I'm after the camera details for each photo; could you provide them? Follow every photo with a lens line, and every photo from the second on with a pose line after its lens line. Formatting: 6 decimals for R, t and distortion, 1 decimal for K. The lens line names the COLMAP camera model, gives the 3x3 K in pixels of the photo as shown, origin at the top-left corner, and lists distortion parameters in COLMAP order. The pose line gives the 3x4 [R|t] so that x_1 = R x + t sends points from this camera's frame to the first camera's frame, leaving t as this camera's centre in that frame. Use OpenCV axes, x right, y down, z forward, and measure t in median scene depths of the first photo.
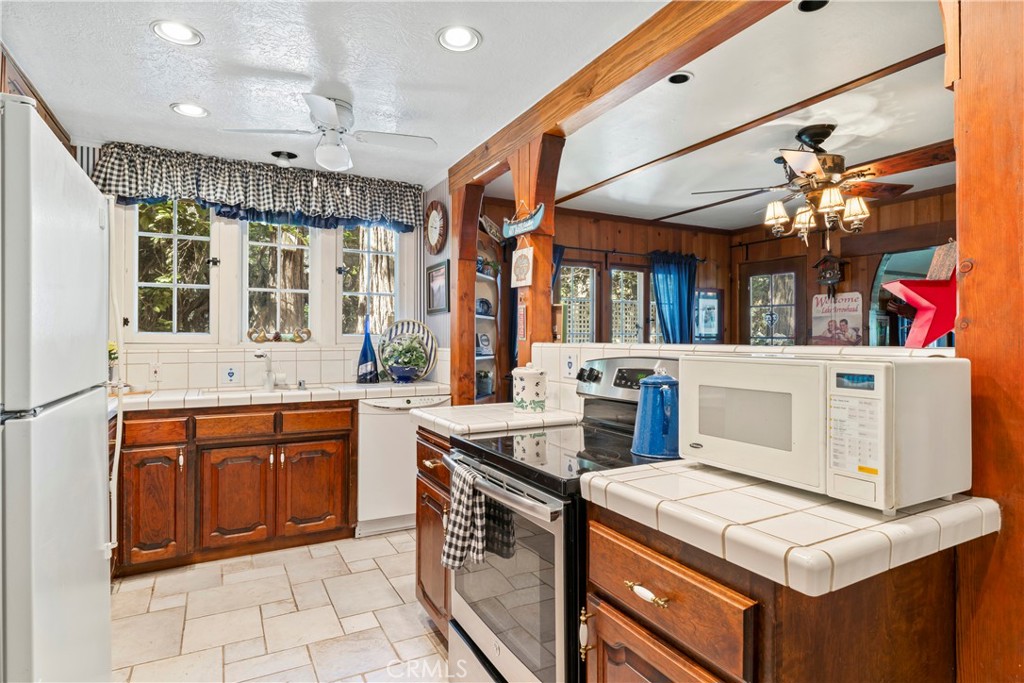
lens RADIAL K [[551.6, 0, 512.6], [0, 551.6, 338.7], [0, 0, 1]] dist [-0.000969, -0.000227]
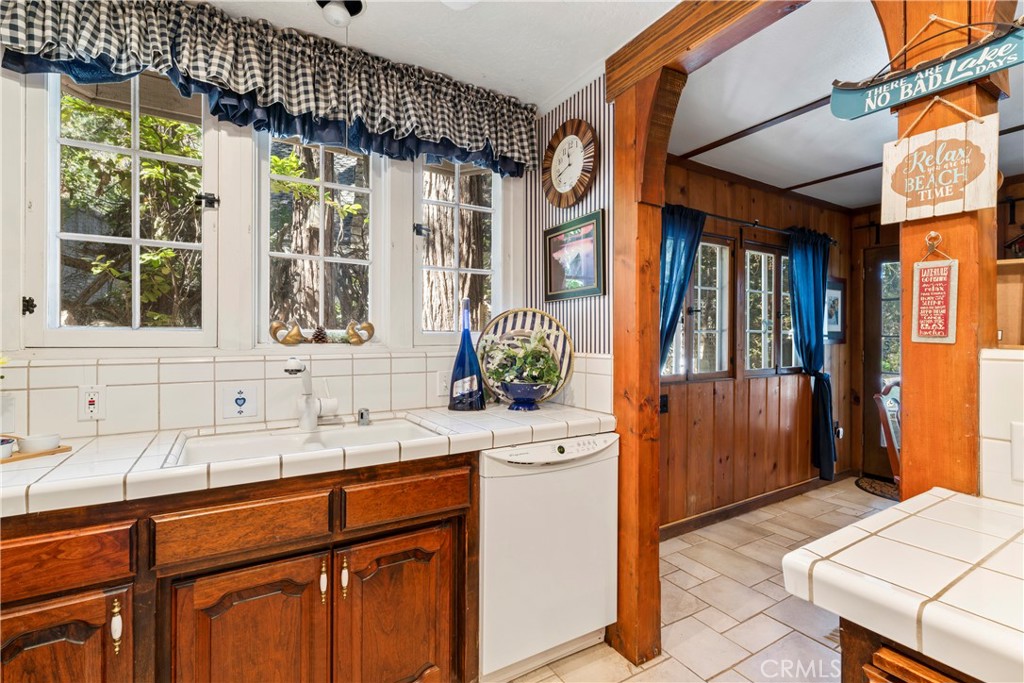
lens RADIAL K [[467.3, 0, 512.6], [0, 467.3, 341.1], [0, 0, 1]] dist [-0.003484, 0.000938]
pose [[0.999014, -0.000005, 0.044395, -0.252691], [-0.000387, 0.999961, 0.008821, -0.001568], [-0.044393, -0.008829, 0.998975, 0.508842]]
